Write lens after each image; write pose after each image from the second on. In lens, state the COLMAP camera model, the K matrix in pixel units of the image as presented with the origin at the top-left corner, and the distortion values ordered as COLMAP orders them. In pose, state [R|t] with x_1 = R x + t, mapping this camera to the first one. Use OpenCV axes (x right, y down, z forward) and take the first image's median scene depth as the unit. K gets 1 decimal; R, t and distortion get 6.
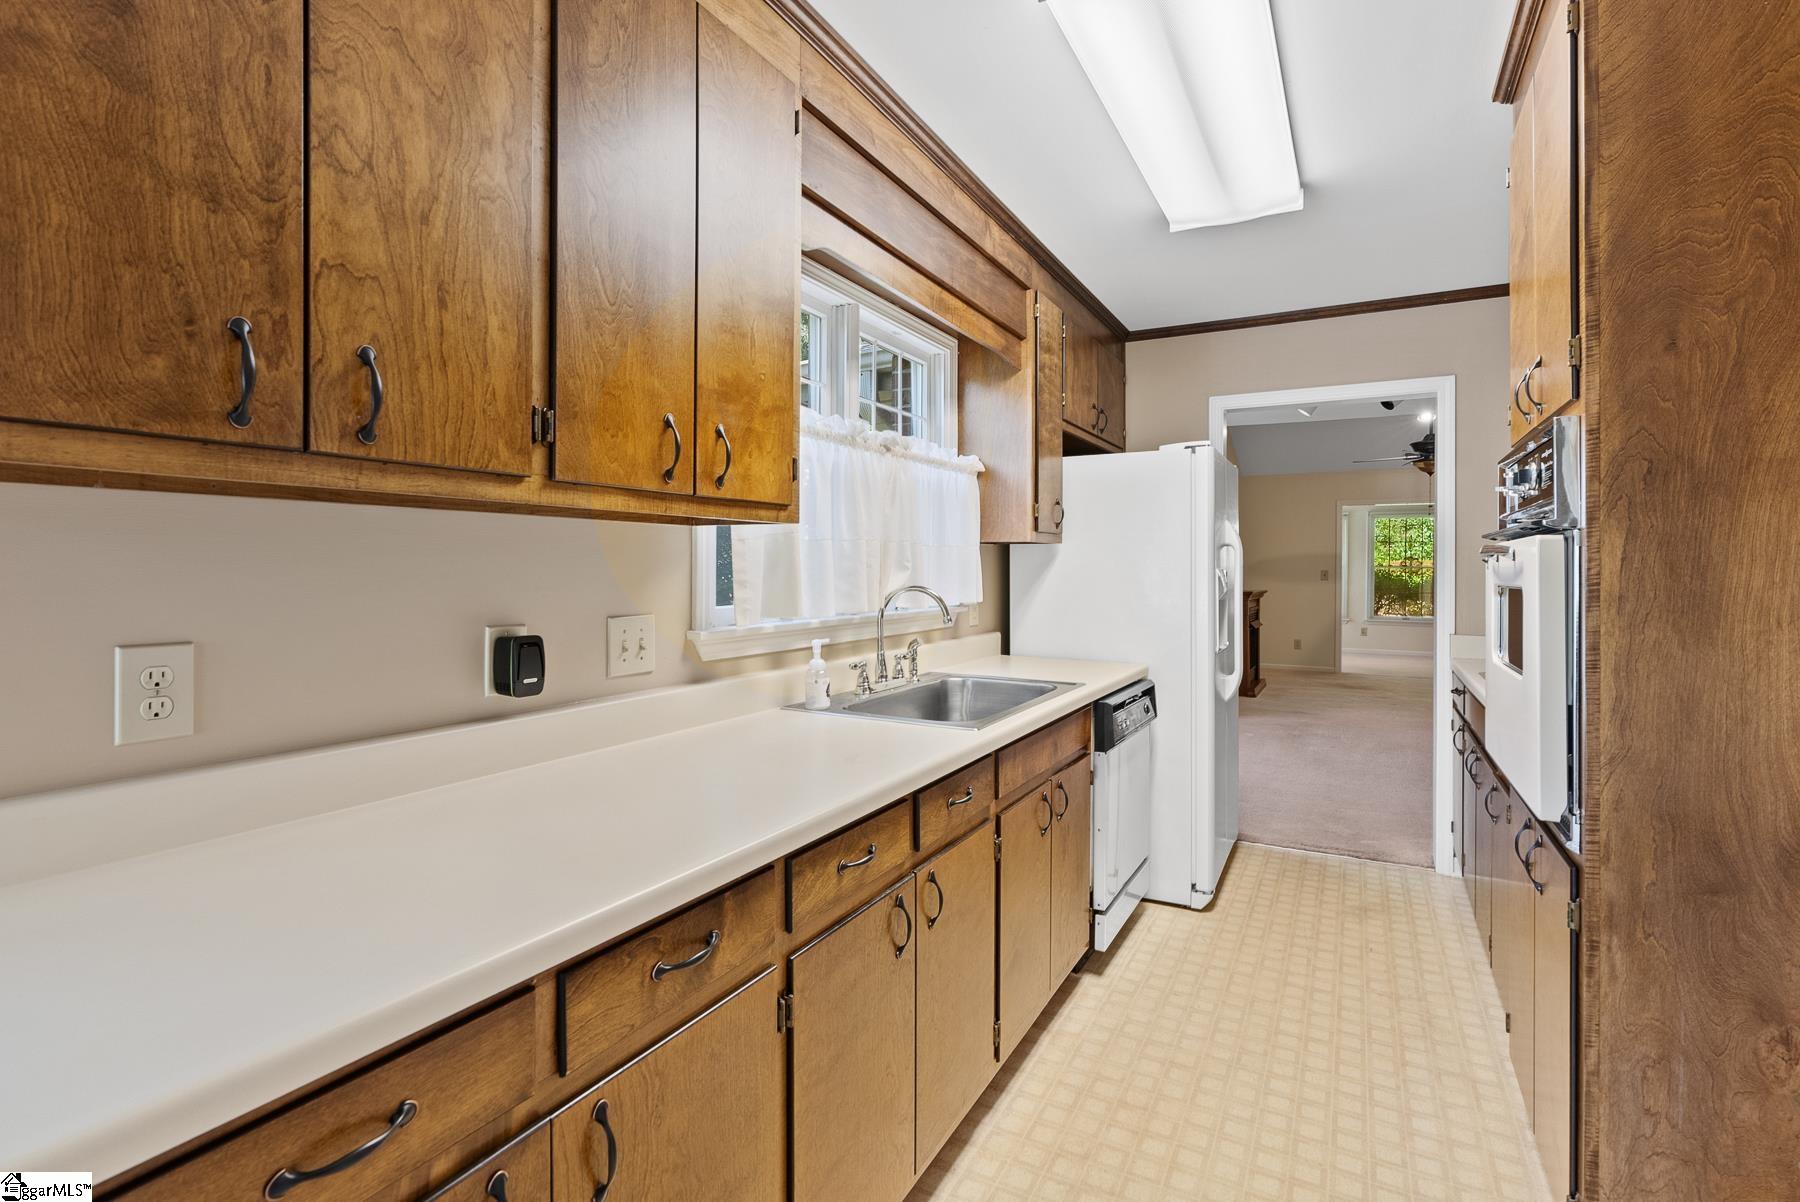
lens RADIAL K [[815.4, 0, 925.7], [0, 815.4, 559.6], [0, 0, 1]] dist [-0.005650, 0.001347]
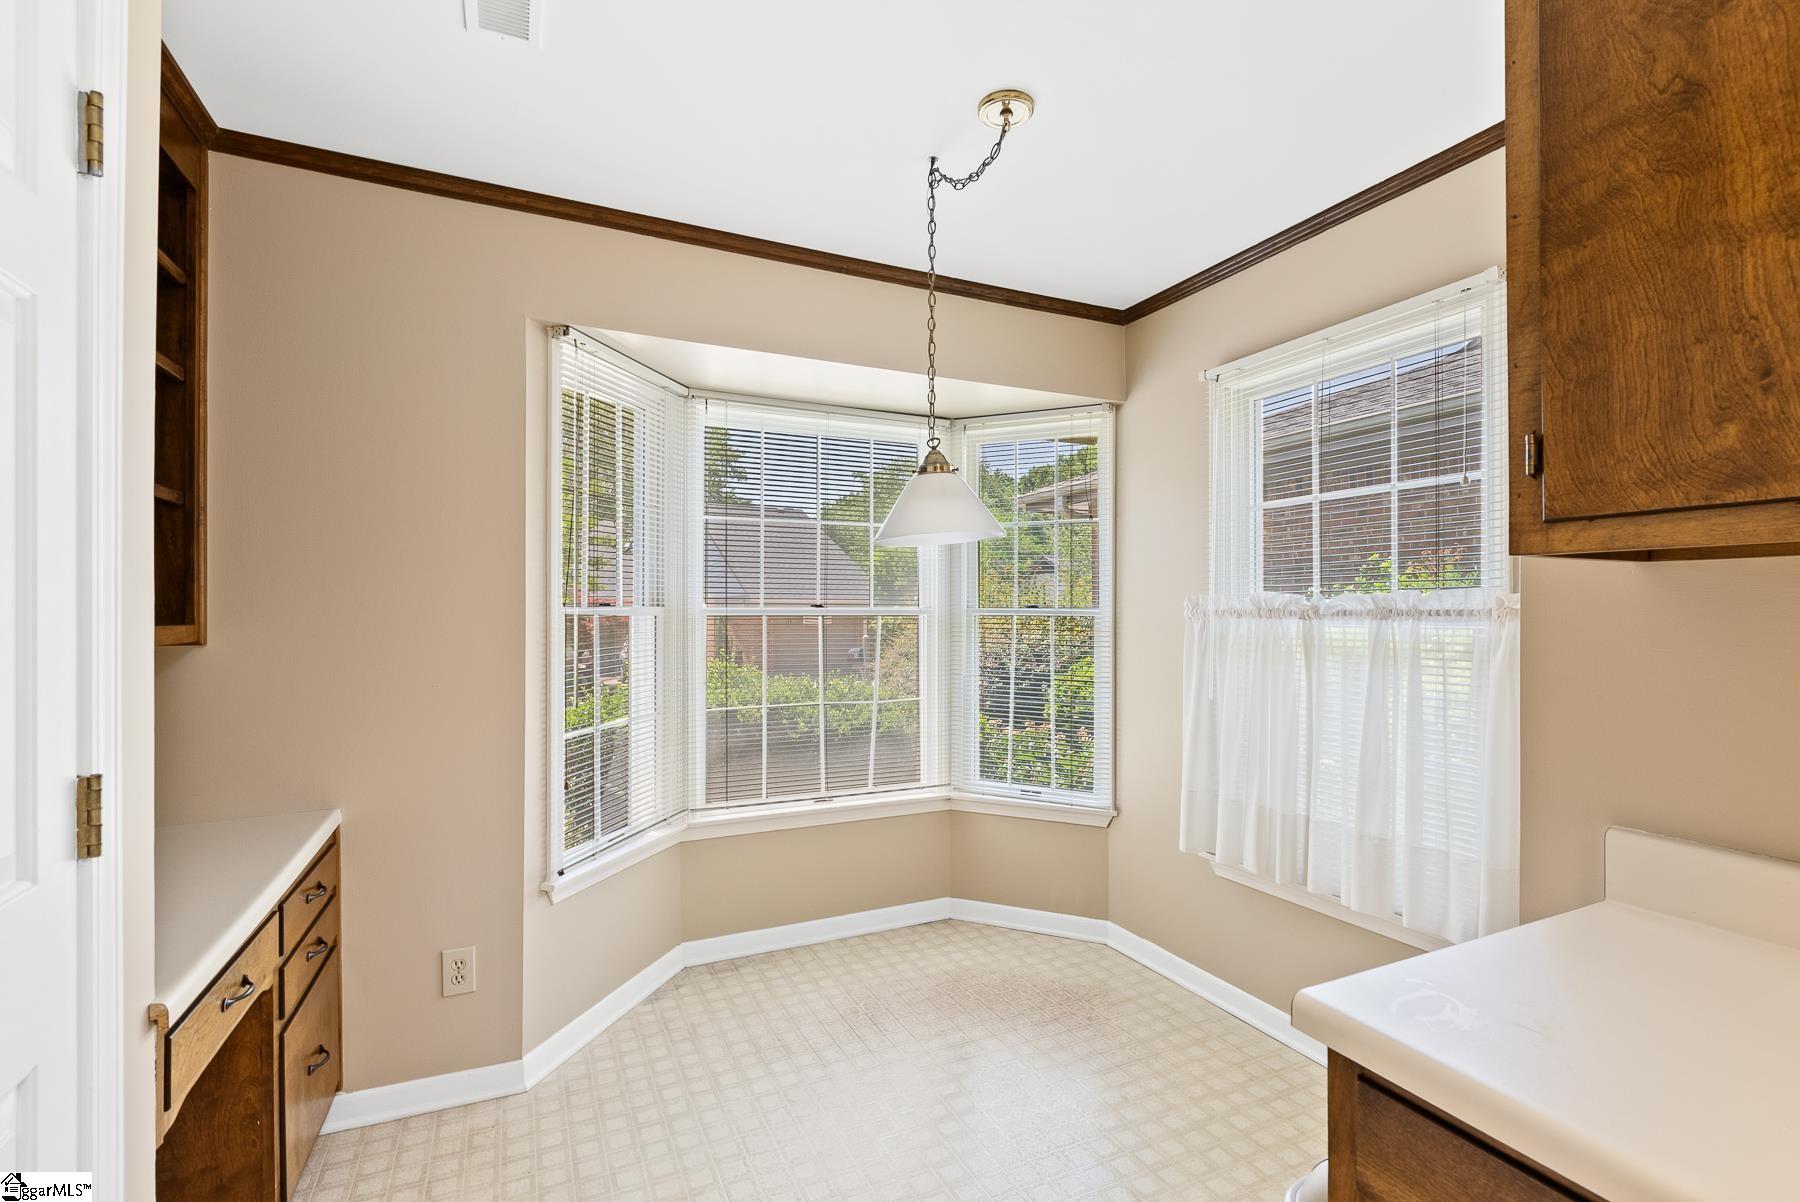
lens RADIAL K [[815.4, 0, 903.8], [0, 815.4, 608.8], [0, 0, 1]] dist [-0.005650, 0.001347]
pose [[-0.602010, -0.007791, -0.798451, 0.420768], [0.003128, 0.999922, -0.012115, -0.021530], [0.798483, -0.009791, -0.601938, 0.806026]]
